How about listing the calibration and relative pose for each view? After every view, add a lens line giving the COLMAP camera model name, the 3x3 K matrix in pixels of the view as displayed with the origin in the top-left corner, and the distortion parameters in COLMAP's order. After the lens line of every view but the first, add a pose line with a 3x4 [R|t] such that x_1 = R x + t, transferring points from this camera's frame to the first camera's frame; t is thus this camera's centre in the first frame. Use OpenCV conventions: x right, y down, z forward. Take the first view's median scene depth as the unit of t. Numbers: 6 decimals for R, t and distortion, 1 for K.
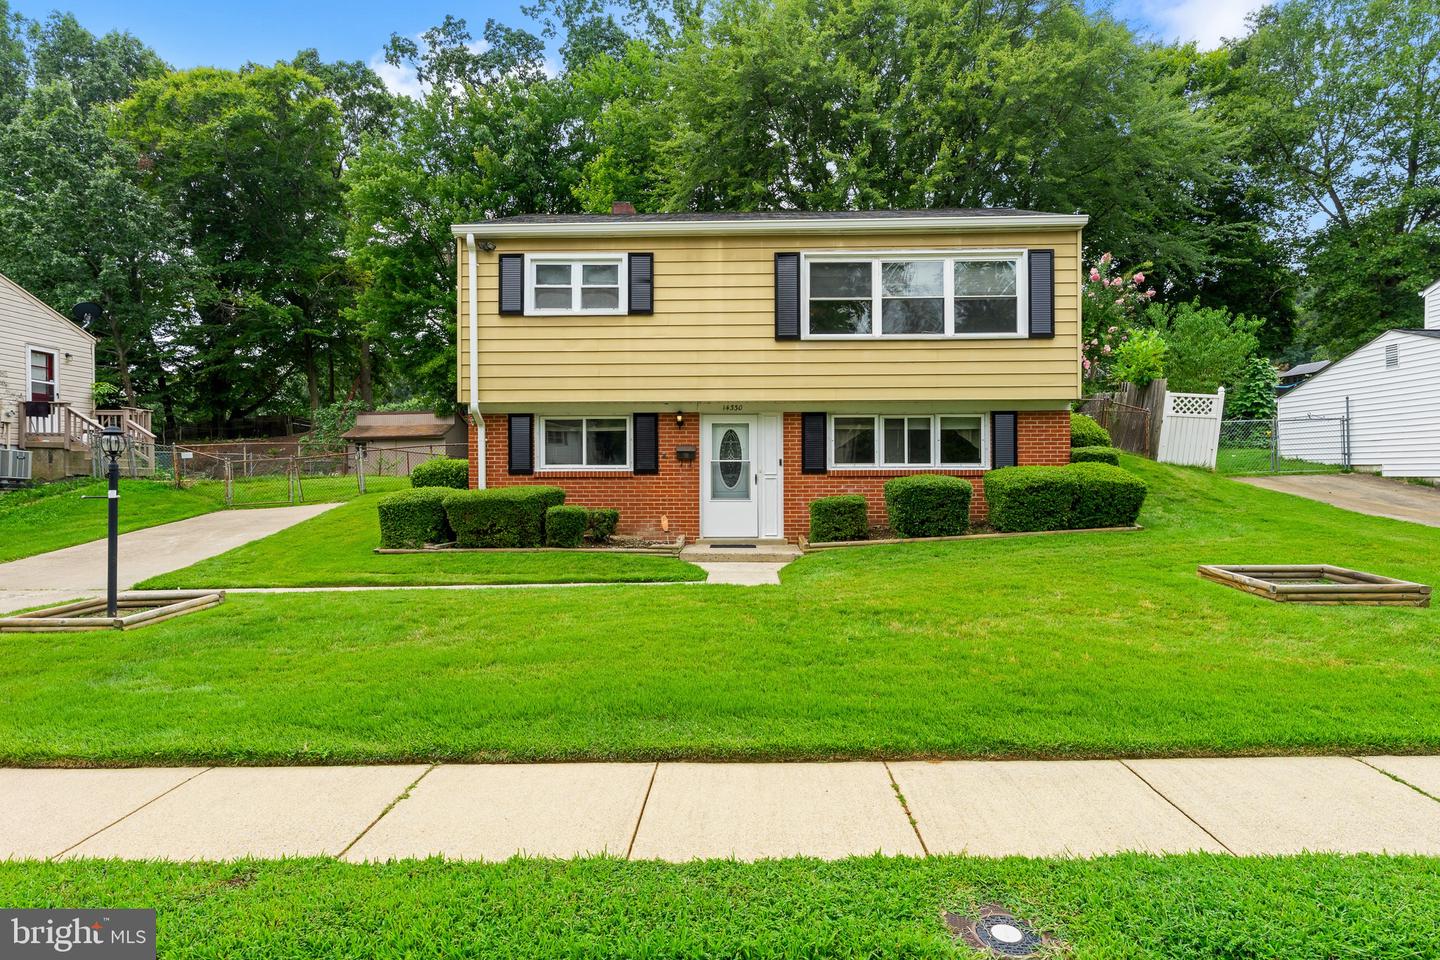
lens RADIAL K [[799.1, 0, 720.0], [0, 799.1, 480.0], [0, 0, 1]] dist [-0.000971, -0.000050]
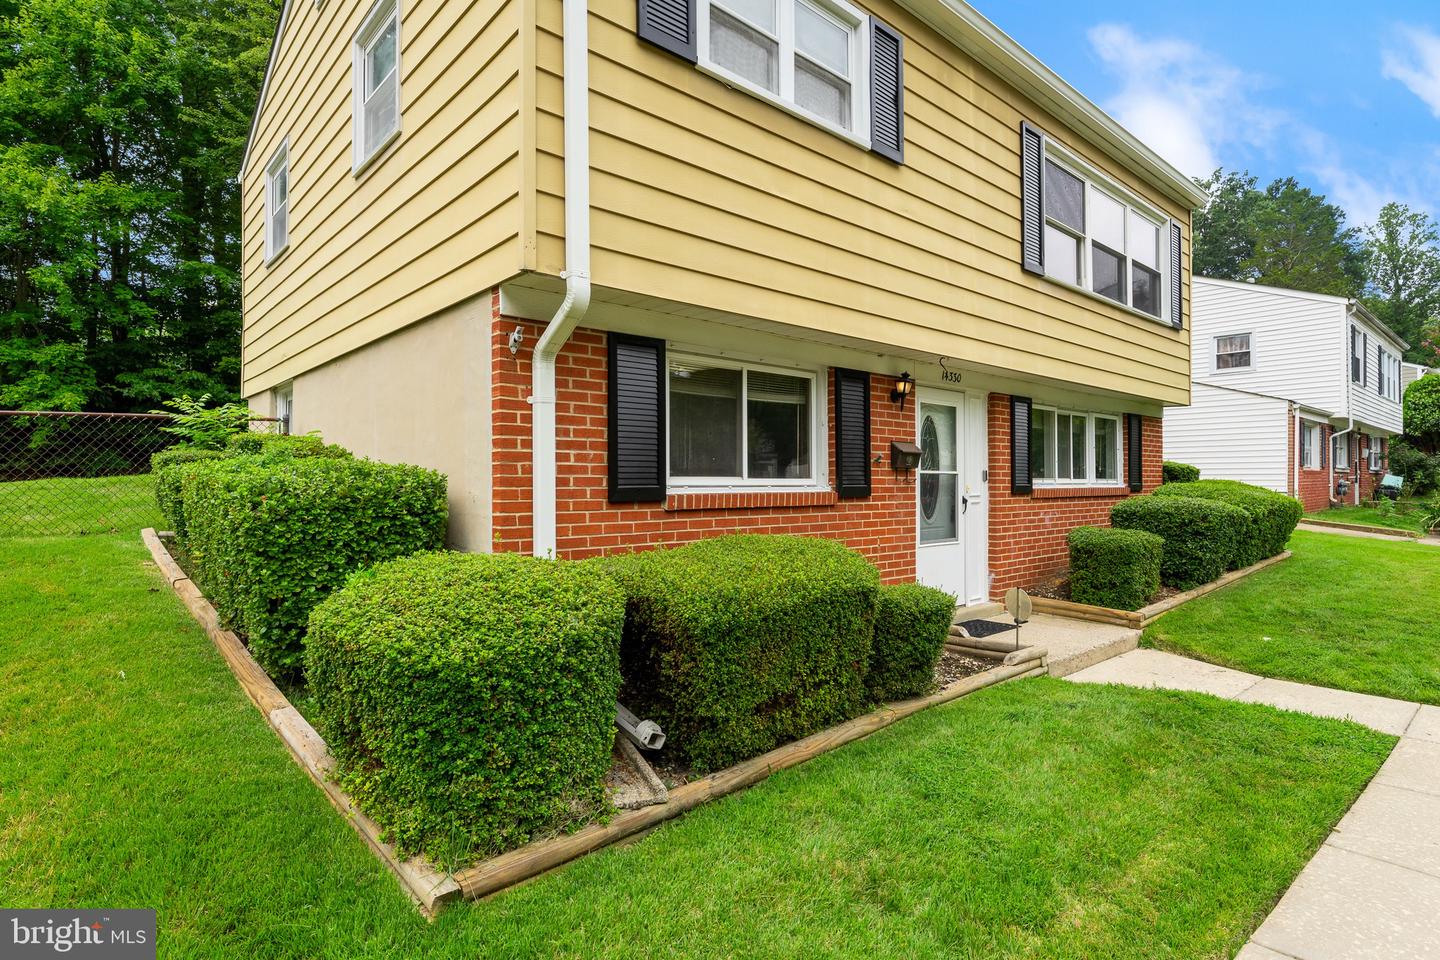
lens RADIAL K [[748.4, 0, 720.0], [0, 748.4, 480.0], [0, 0, 1]] dist [0.000619, 0.000055]
pose [[0.725904, 0.004530, 0.687781, -0.458796], [0.006476, 0.999889, -0.013421, -0.012594], [-0.687766, 0.014197, 0.725794, 0.729807]]
